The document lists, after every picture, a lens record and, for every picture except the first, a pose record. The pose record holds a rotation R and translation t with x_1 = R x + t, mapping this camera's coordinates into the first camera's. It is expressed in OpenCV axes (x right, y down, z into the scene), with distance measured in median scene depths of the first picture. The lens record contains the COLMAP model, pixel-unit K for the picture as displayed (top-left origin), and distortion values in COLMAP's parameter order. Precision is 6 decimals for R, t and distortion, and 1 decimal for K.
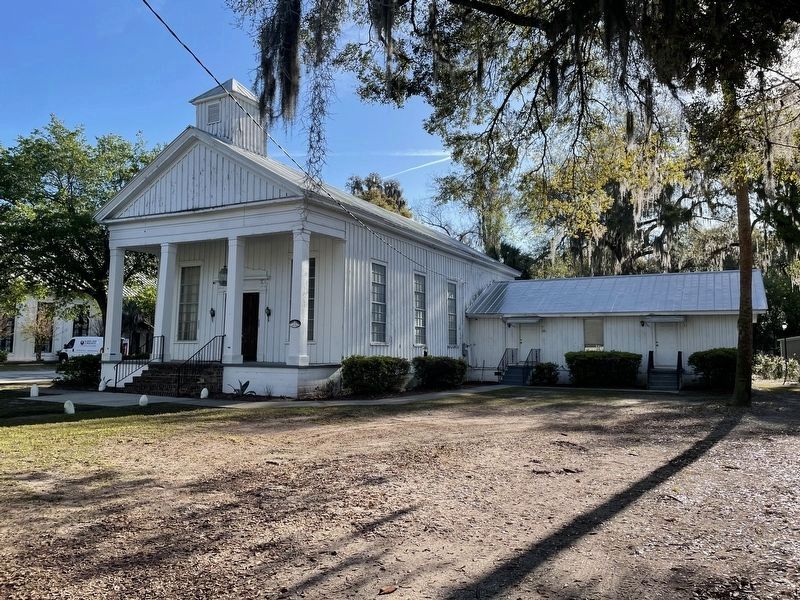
lens RADIAL K [[599.6, 0, 400.0], [0, 599.6, 300.0], [0, 0, 1]] dist [0.051035, -0.003254]
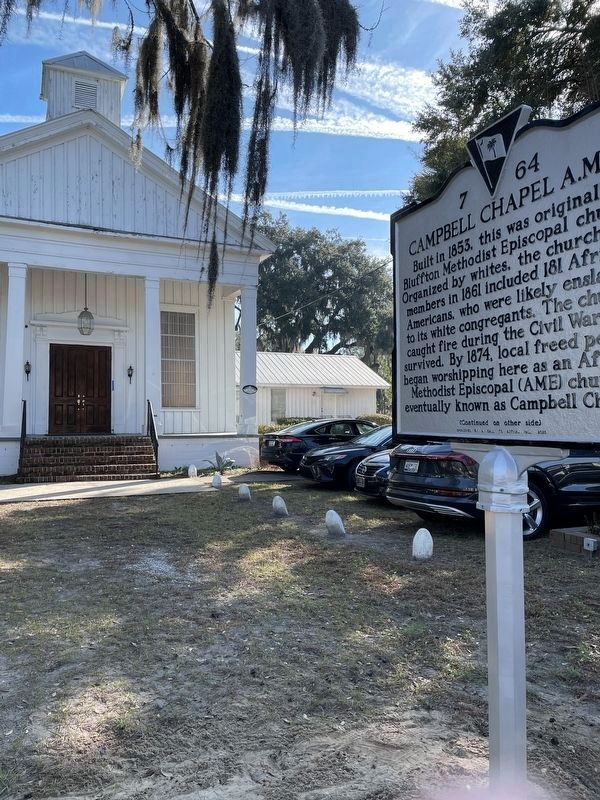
lens RADIAL K [[599.6, 0, 300.0], [0, 599.6, 400.0], [0, 0, 1]] dist [0.051035, -0.003254]
pose [[0.620237, 0.004900, 0.784400, -0.752543], [-0.054134, 0.997864, 0.036571, 0.016446], [-0.782545, -0.065145, 0.619177, 0.338757]]
